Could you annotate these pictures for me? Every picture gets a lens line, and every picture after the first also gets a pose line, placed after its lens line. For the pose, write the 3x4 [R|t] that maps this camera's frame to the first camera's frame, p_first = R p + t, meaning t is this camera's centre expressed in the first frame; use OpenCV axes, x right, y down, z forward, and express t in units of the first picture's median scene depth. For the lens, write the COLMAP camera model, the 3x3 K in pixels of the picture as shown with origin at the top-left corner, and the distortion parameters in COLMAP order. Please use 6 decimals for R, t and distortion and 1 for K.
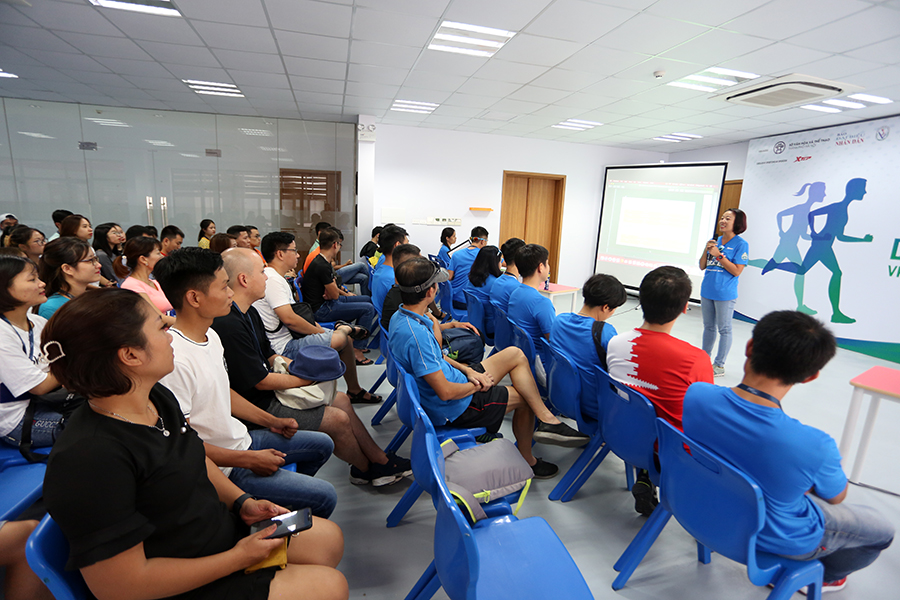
lens RADIAL K [[435.3, 0, 450.0], [0, 435.3, 300.0], [0, 0, 1]] dist [-0.070332, 0.029910]
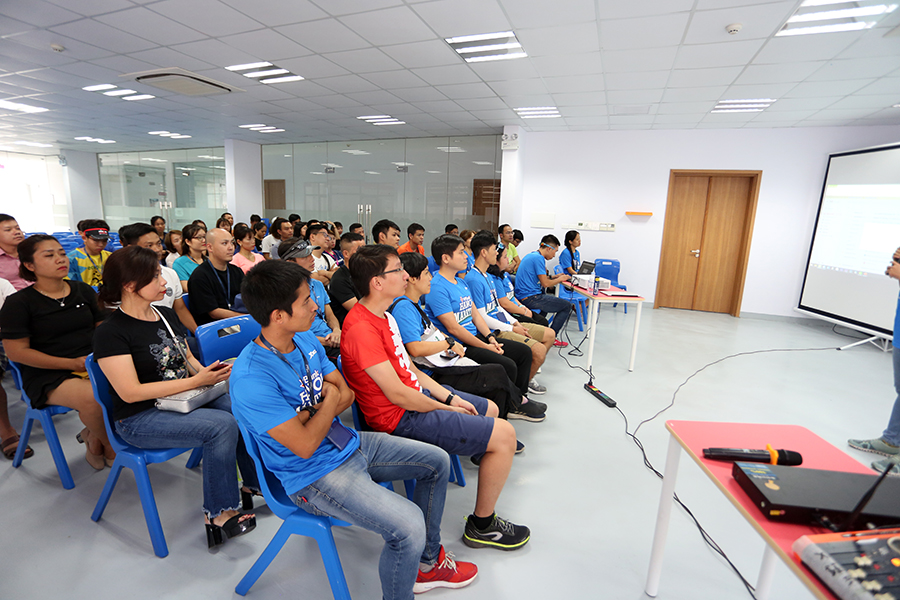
lens RADIAL K [[435.3, 0, 450.0], [0, 435.3, 300.0], [0, 0, 1]] dist [-0.070332, 0.029910]
pose [[0.806917, 0.101156, -0.581939, 0.367685], [-0.115620, 0.993217, 0.012329, 0.006678], [0.579238, 0.057335, 0.813139, 0.066062]]
